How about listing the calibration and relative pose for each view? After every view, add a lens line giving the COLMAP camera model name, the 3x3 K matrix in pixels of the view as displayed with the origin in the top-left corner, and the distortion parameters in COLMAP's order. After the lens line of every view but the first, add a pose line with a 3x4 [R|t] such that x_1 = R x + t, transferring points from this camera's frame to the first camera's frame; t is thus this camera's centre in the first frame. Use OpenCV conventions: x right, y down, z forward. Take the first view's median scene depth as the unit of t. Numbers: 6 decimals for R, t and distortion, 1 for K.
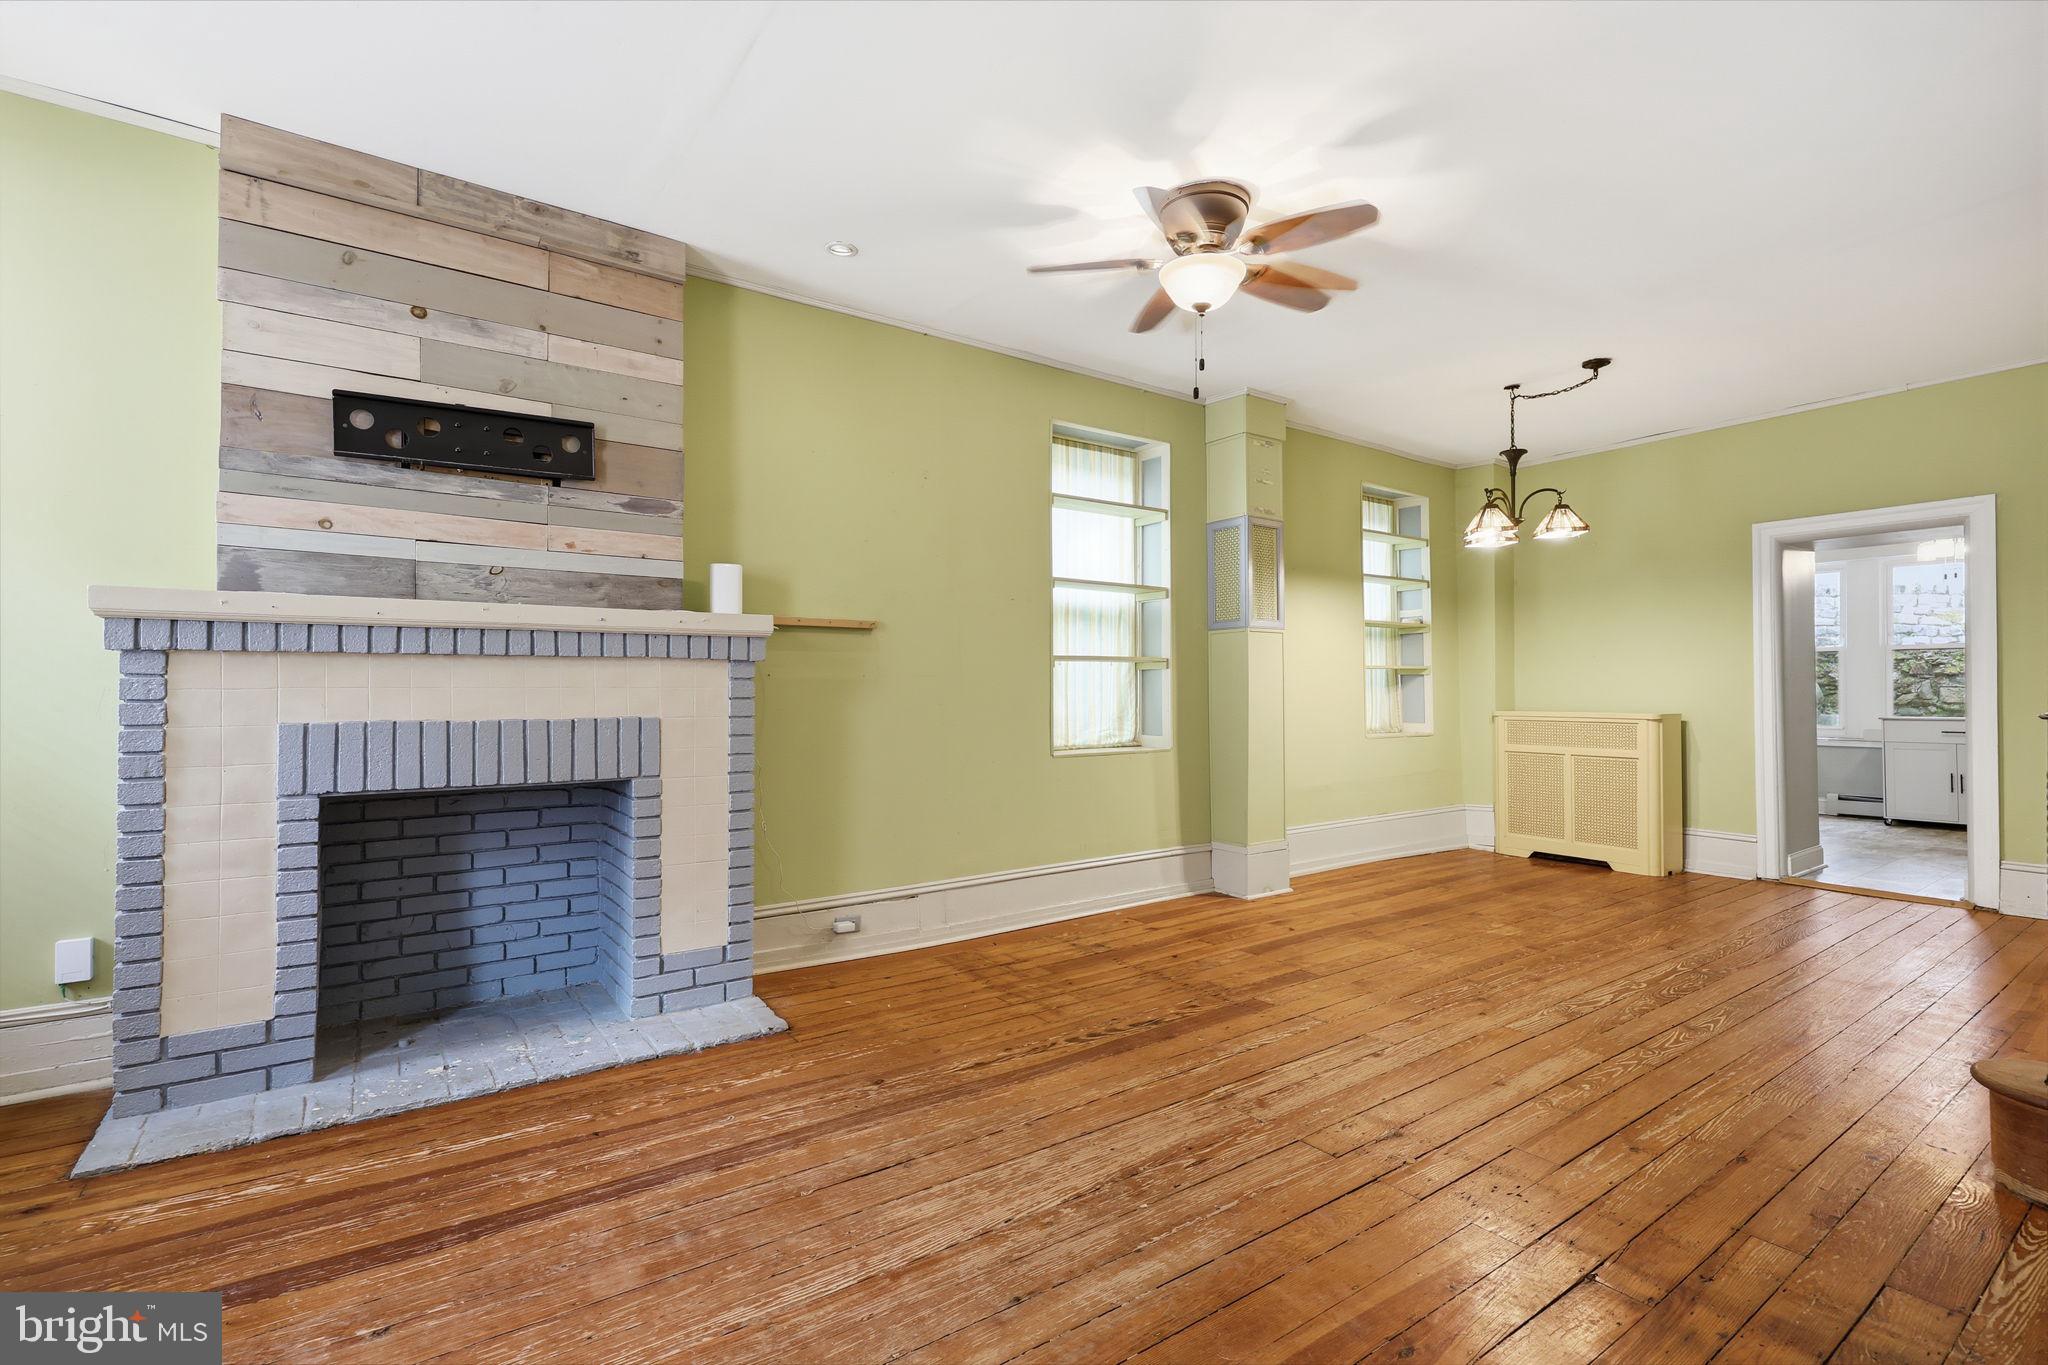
lens RADIAL K [[926.4, 0, 1020.6], [0, 926.4, 681.3], [0, 0, 1]] dist [0.000331, -0.000401]
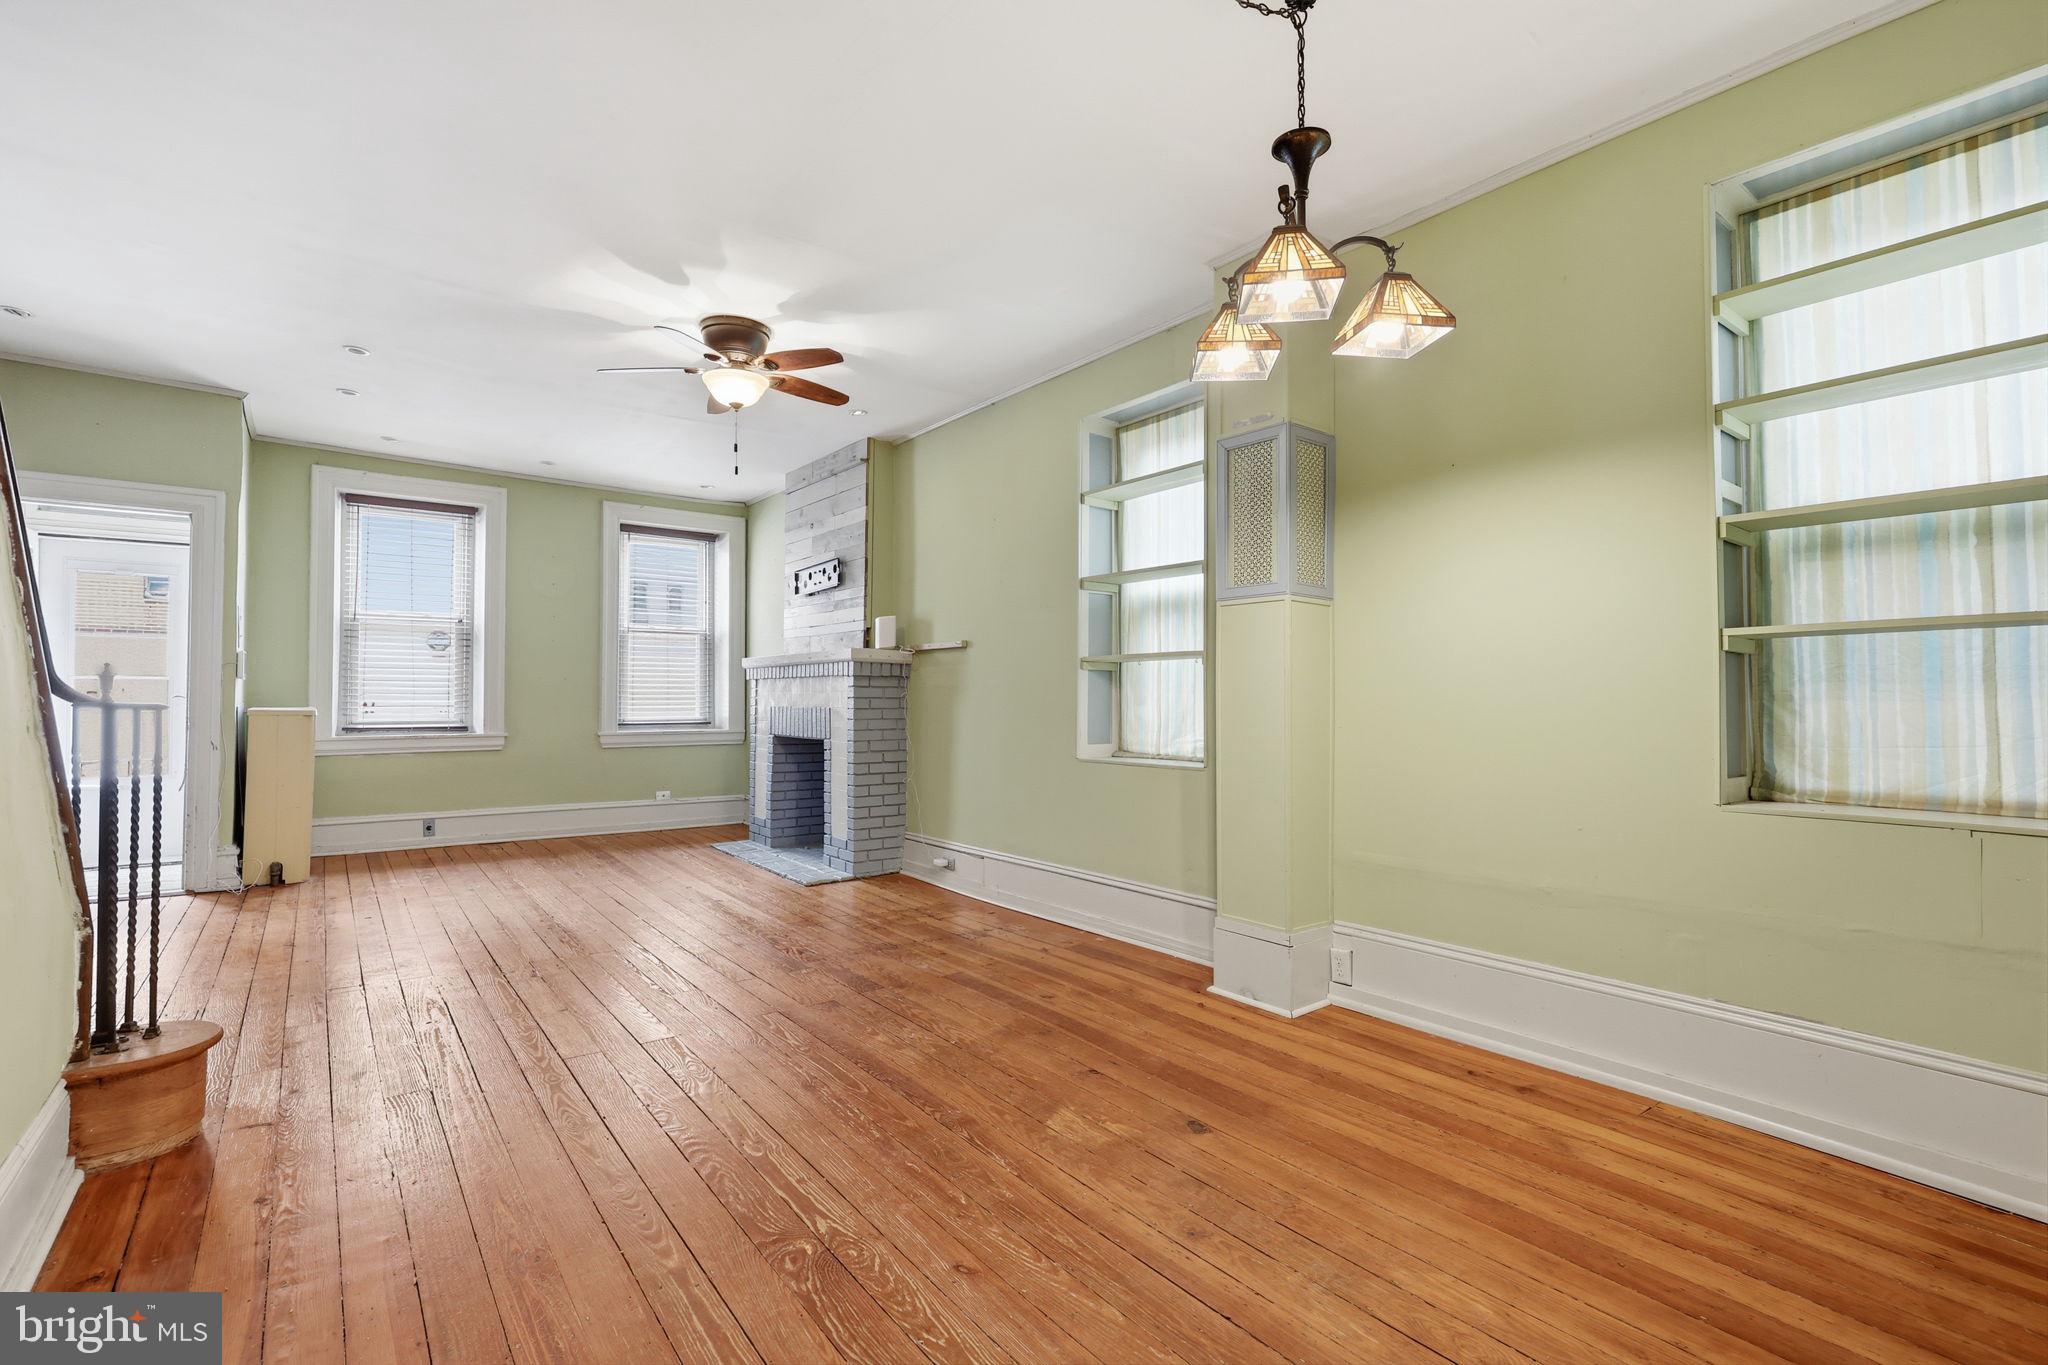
lens RADIAL K [[926.4, 0, 1027.5], [0, 926.4, 675.6], [0, 0, 1]] dist [0.000331, -0.000401]
pose [[0.053898, -0.022173, -0.998300, 1.212665], [0.006946, 0.999738, -0.021830, 0.014888], [0.998522, -0.005757, 0.054037, 1.058013]]
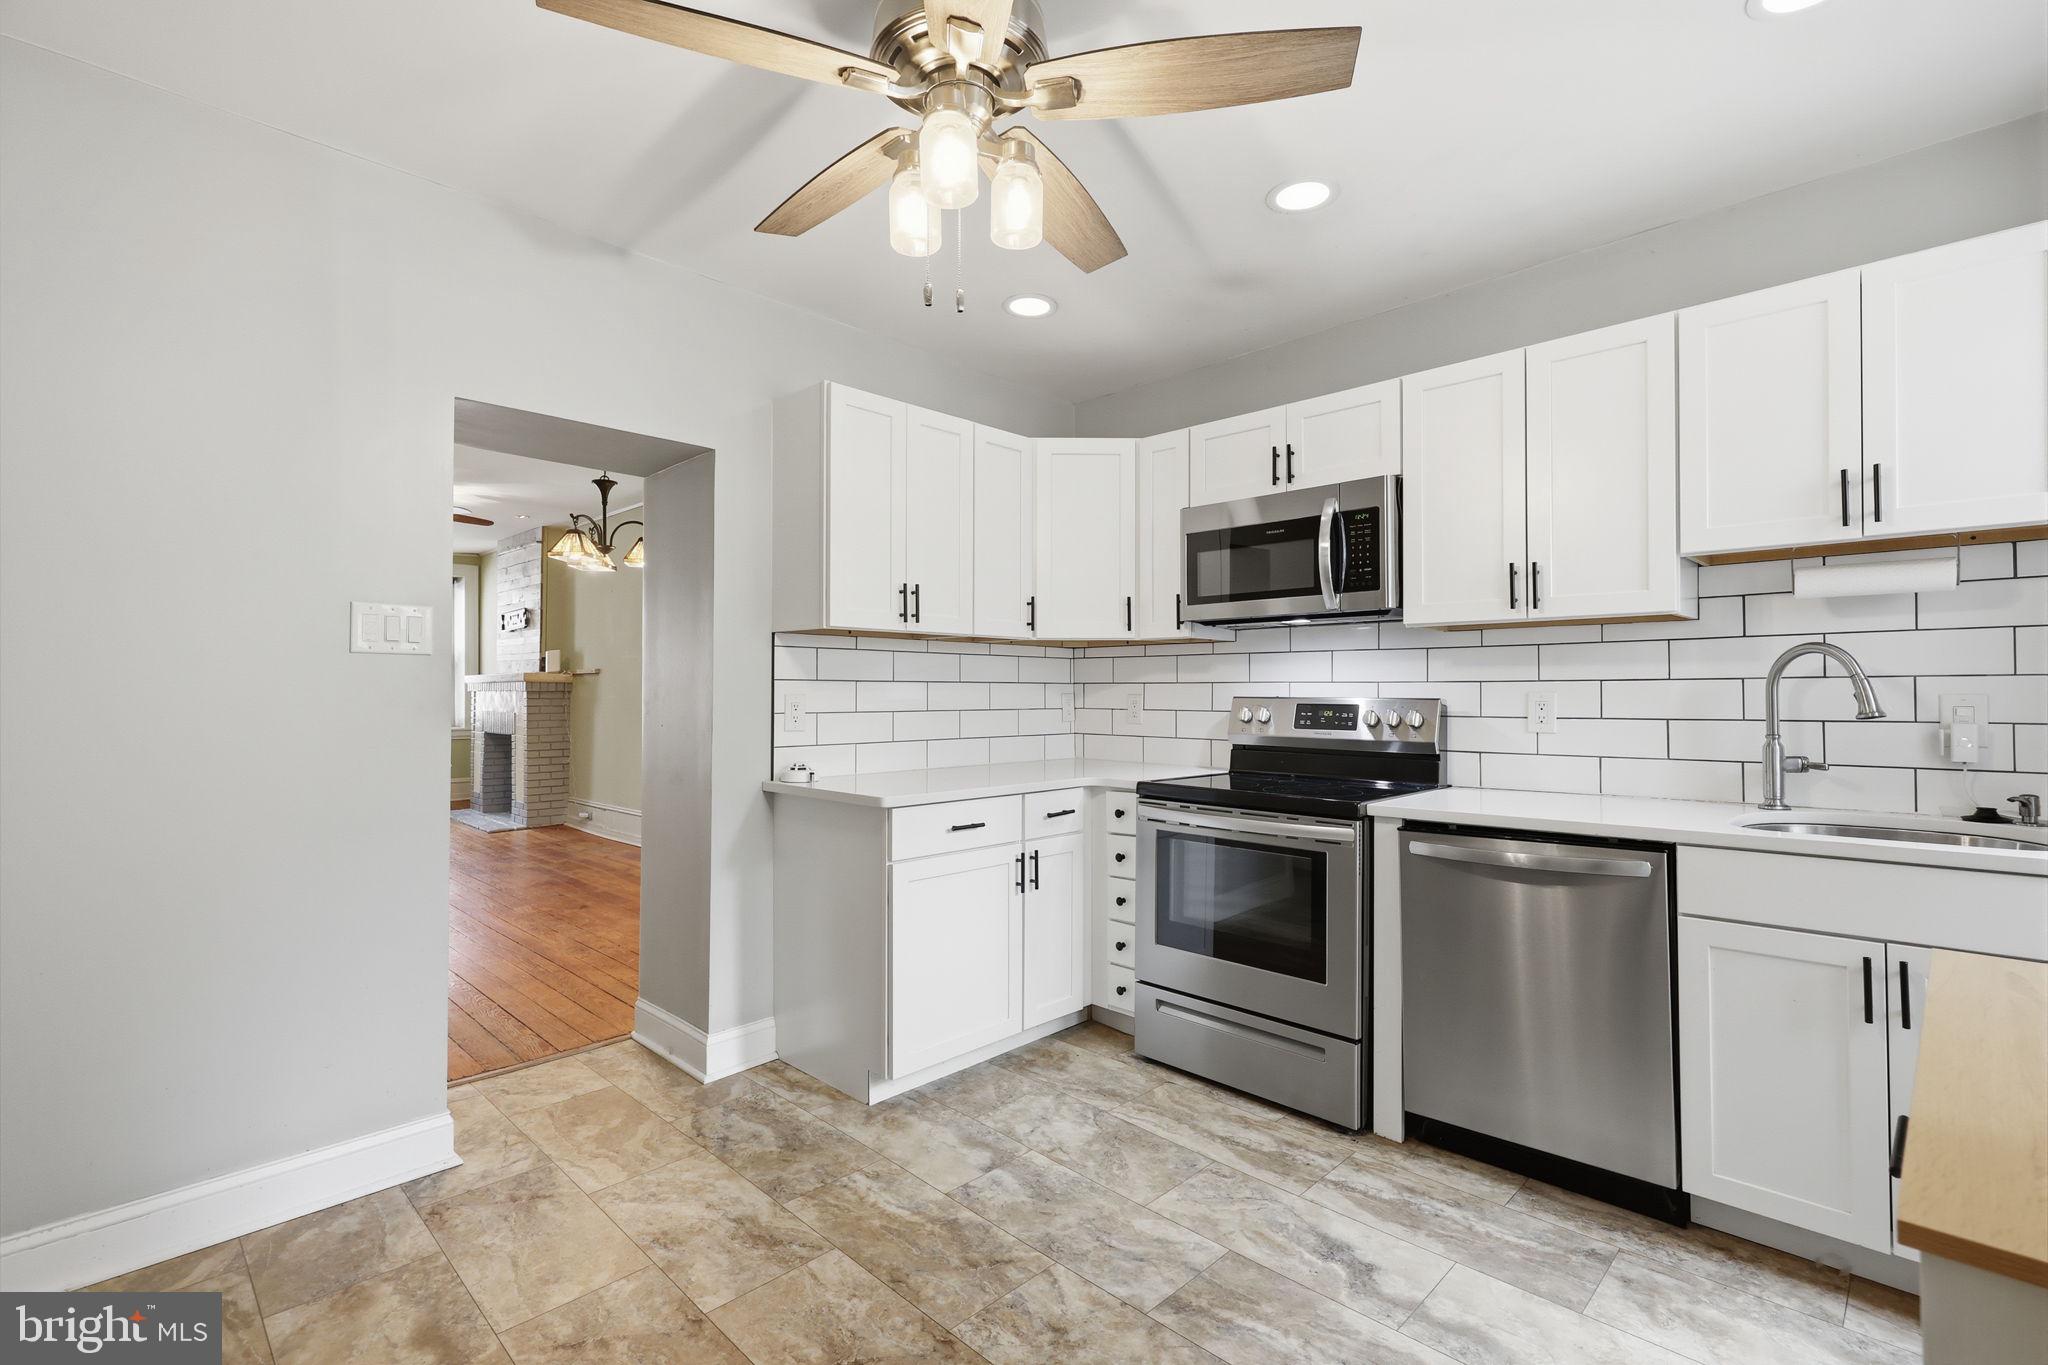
lens RADIAL K [[926.4, 0, 1025.4], [0, 926.4, 680.8], [0, 0, 1]] dist [0.000331, -0.000401]
pose [[0.193812, -0.010658, -0.980981, 2.278264], [0.007578, 0.999927, -0.009367, -0.020606], [0.981009, -0.005619, 0.193878, 1.704863]]
